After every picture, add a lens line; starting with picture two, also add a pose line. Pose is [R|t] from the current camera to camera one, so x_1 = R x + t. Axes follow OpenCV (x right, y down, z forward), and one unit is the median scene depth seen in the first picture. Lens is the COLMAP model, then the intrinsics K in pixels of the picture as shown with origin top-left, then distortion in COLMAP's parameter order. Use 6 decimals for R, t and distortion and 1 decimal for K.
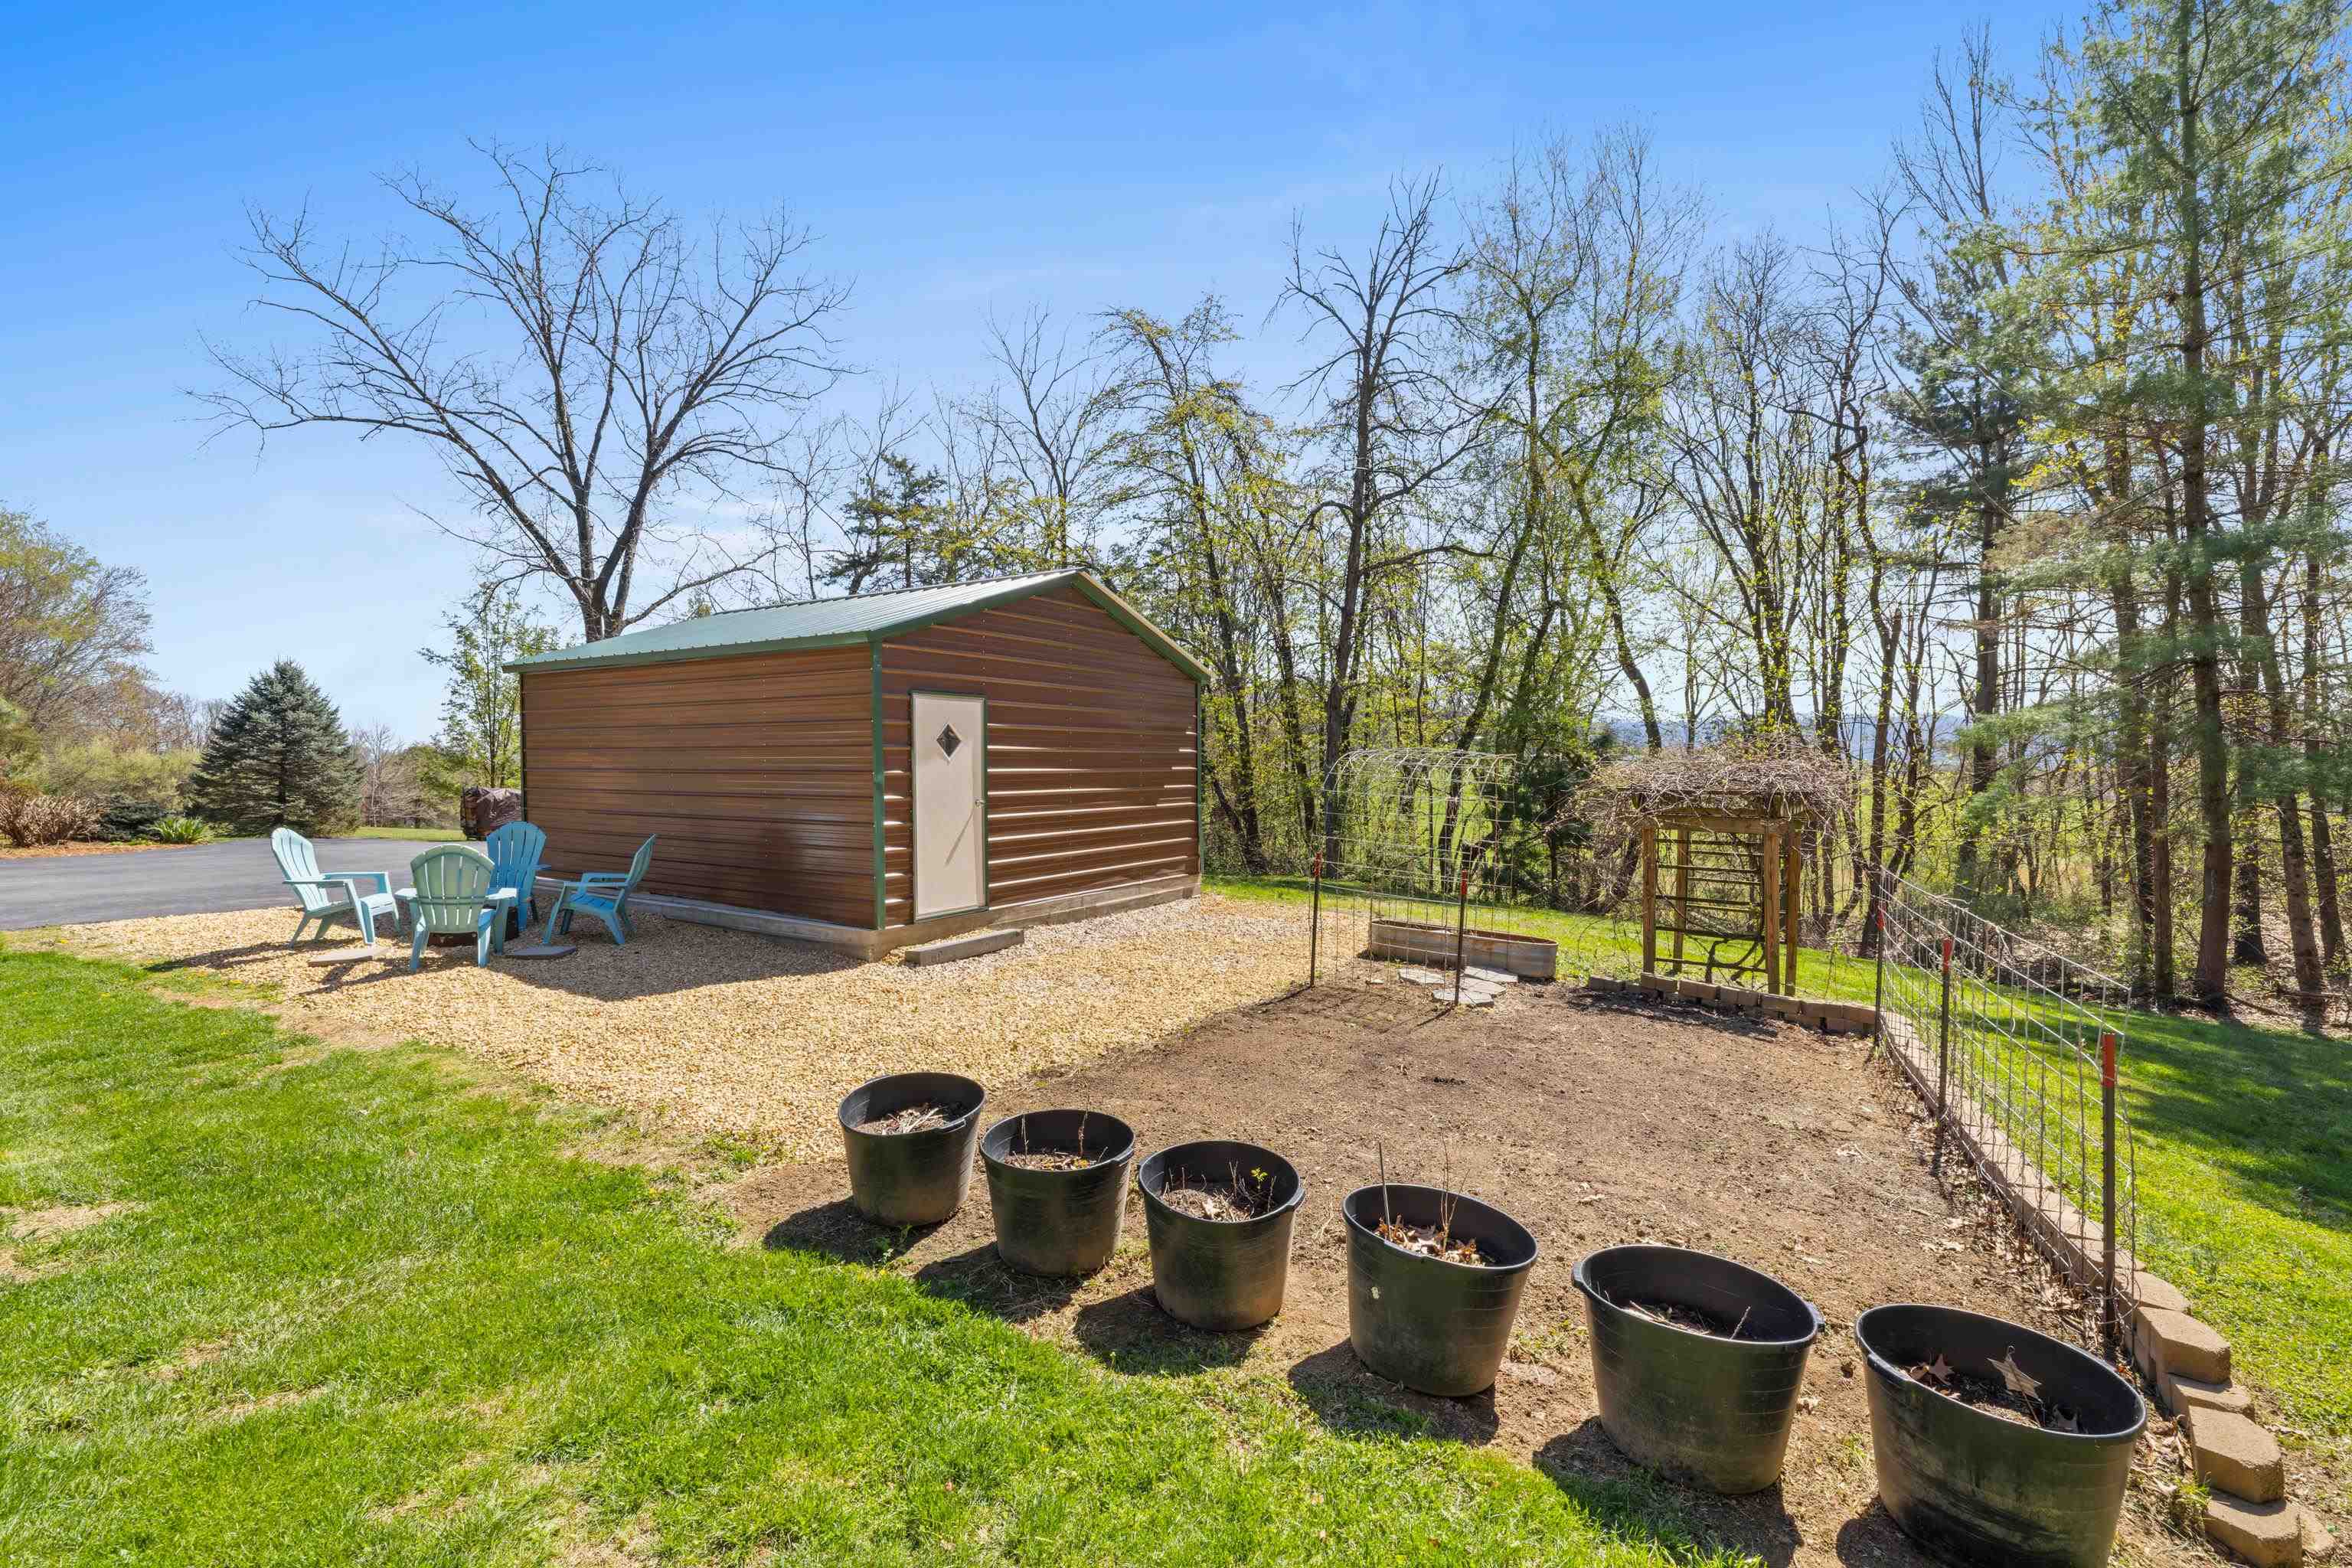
lens RADIAL K [[1068.6, 0, 1179.8], [0, 1068.6, 766.5], [0, 0, 1]] dist [0.000925, 0.000111]
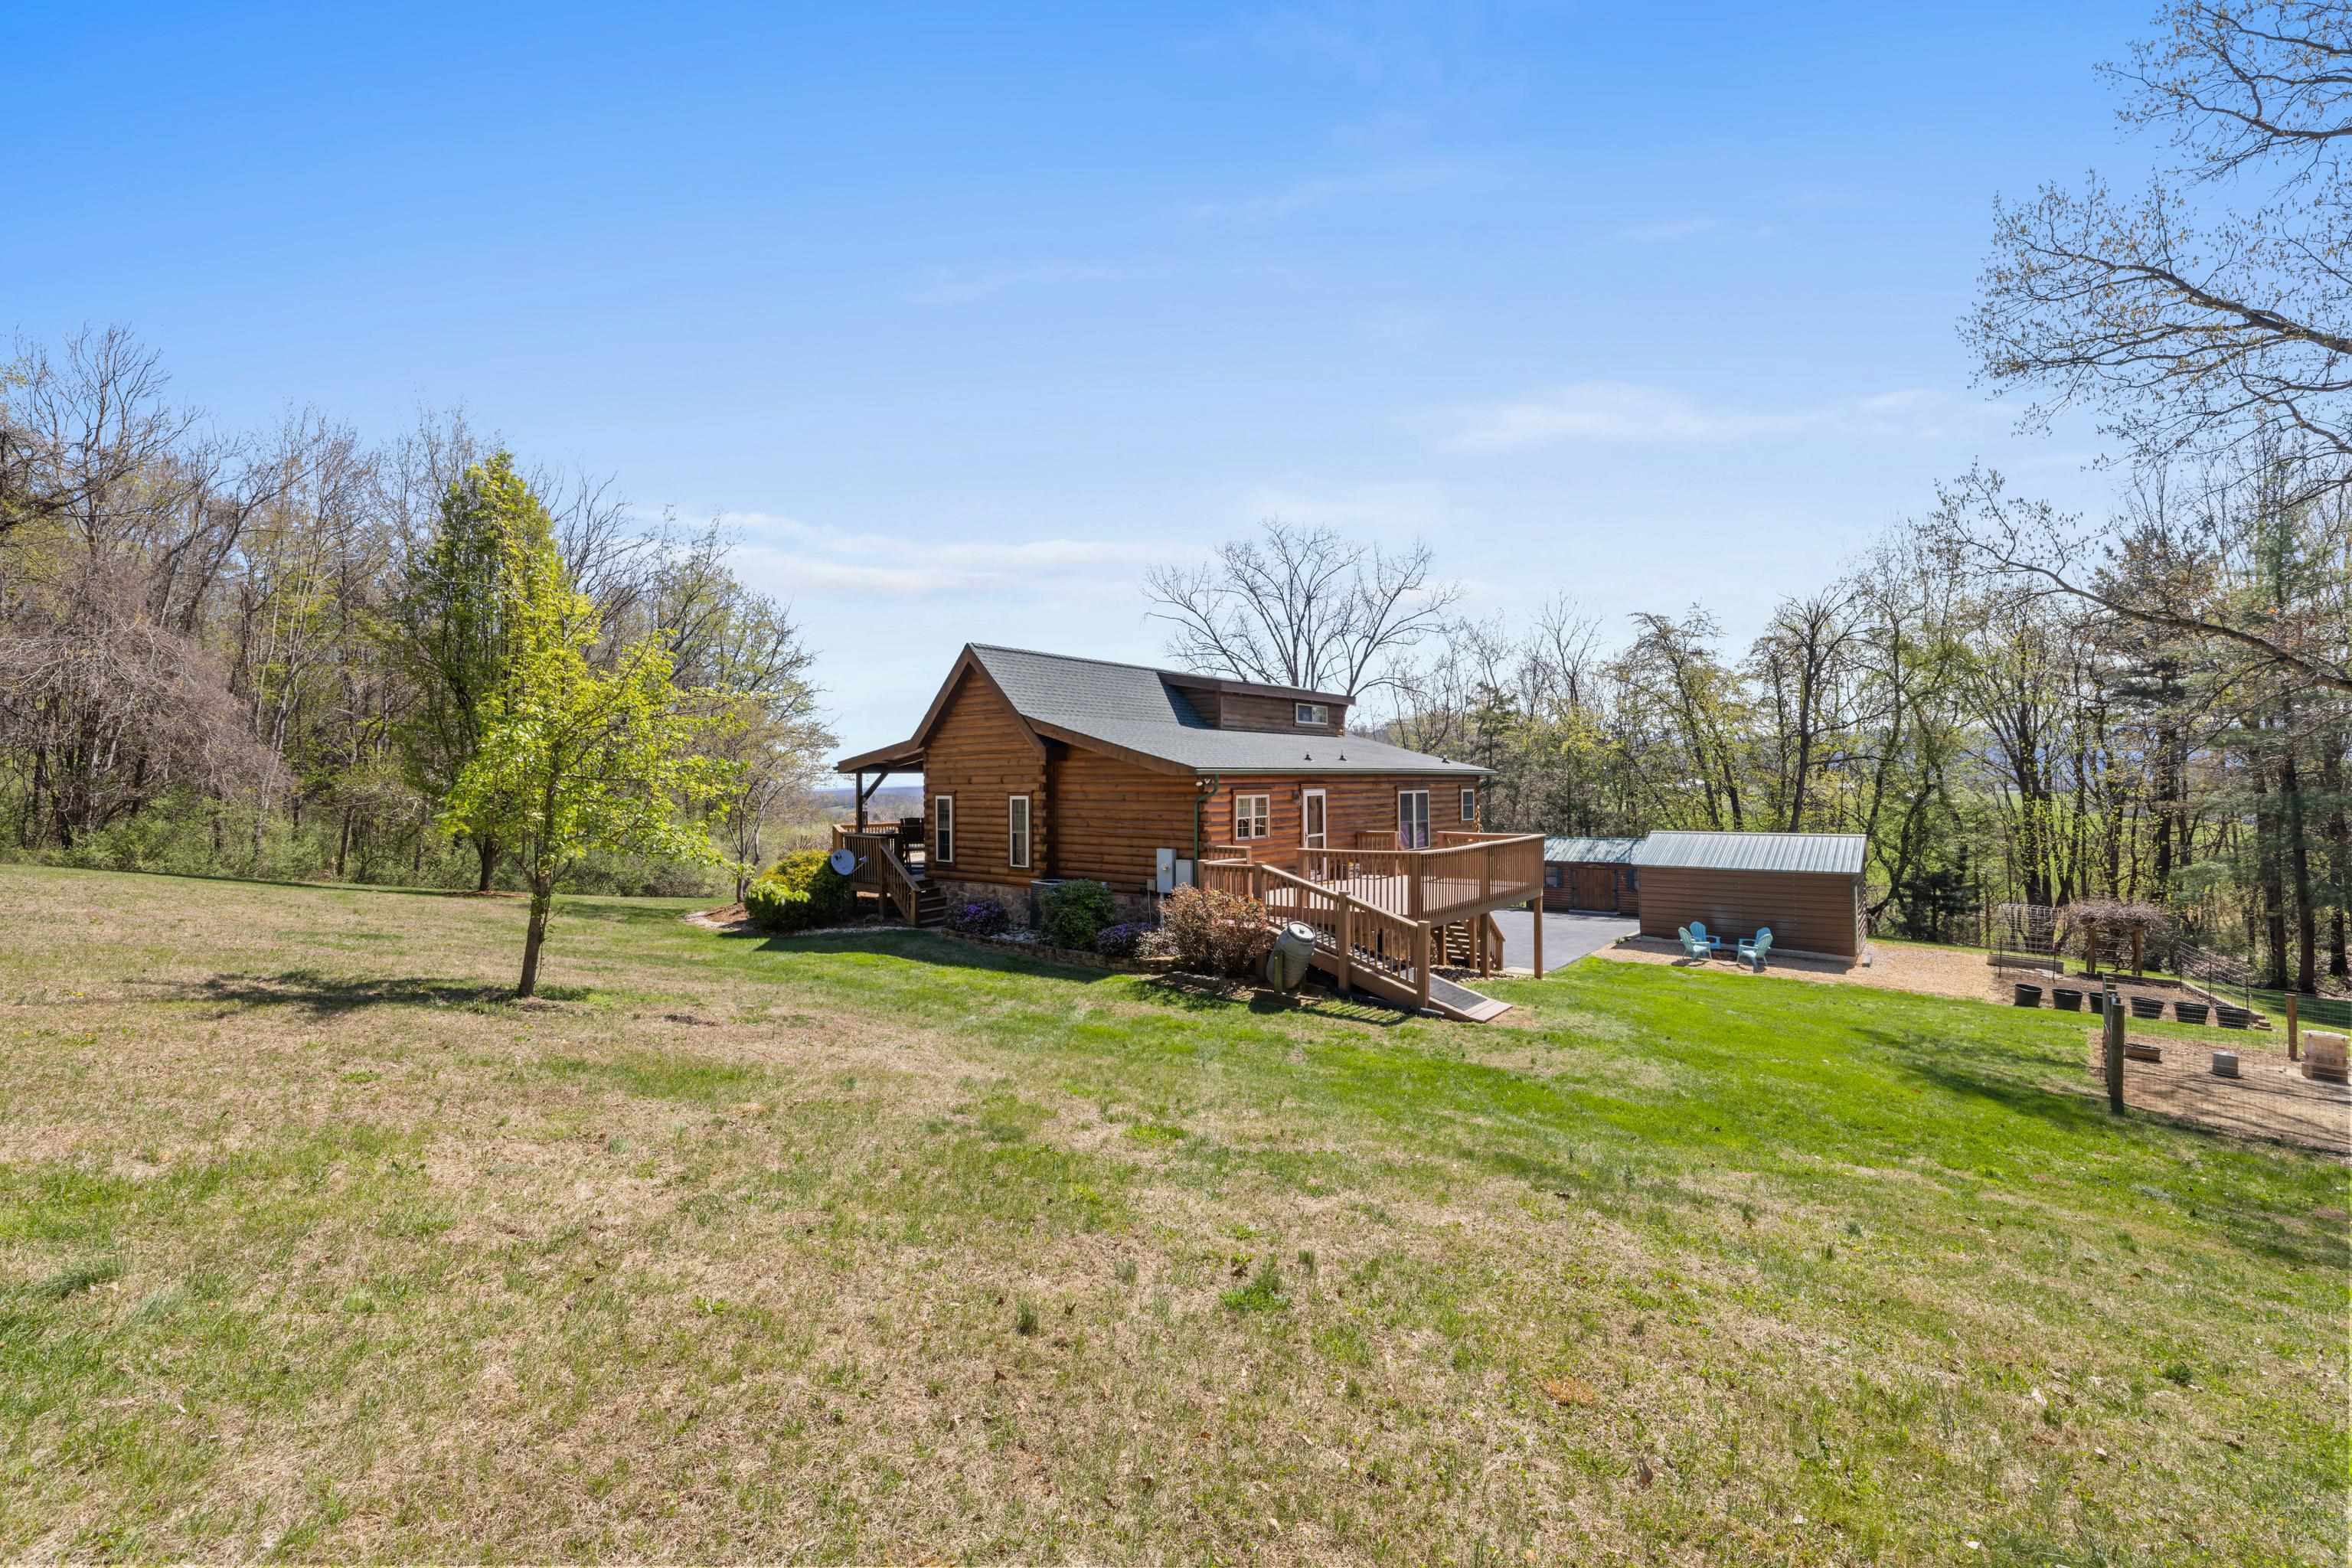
lens RADIAL K [[999.9, 0, 1178.5], [0, 999.9, 784.7], [0, 0, 1]] dist [-0.000530, -0.000054]
pose [[0.994557, -0.013018, -0.103374, -0.816820], [0.011921, 0.999866, -0.011221, -0.149243], [0.103506, 0.009928, 0.994579, -0.933697]]
